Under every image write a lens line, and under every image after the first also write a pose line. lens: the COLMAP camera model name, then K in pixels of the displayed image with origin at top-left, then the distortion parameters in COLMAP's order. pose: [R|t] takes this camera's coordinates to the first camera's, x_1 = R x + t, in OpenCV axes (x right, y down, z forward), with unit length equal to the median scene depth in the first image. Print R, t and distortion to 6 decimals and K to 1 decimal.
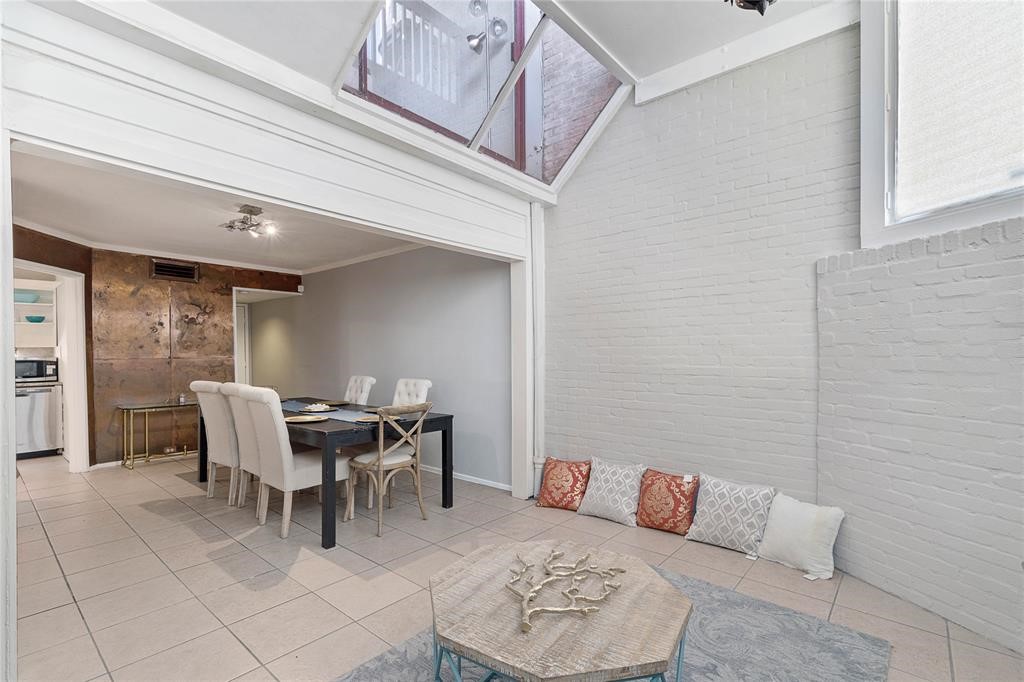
lens RADIAL K [[471.0, 0, 507.5], [0, 471.0, 349.2], [0, 0, 1]] dist [0.000027, -0.000077]
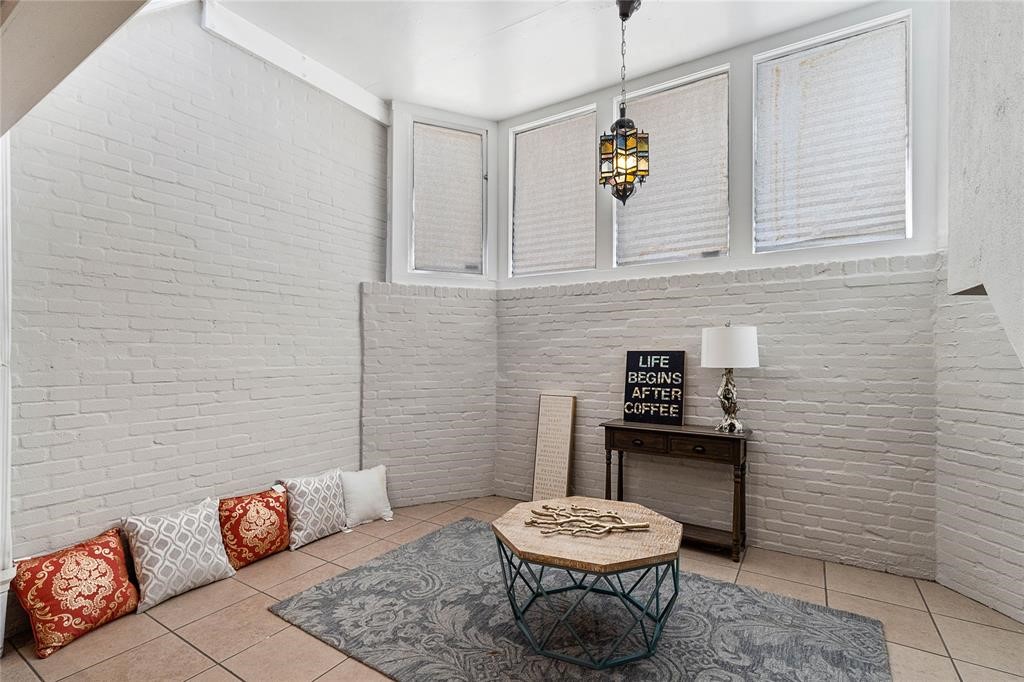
lens RADIAL K [[471.0, 0, 509.2], [0, 471.0, 345.0], [0, 0, 1]] dist [0.000027, -0.000077]
pose [[-0.143217, 0.016273, 0.989558, -0.604547], [-0.009265, 0.999799, -0.017783, 0.003745], [-0.989648, -0.011715, -0.143037, 0.686729]]
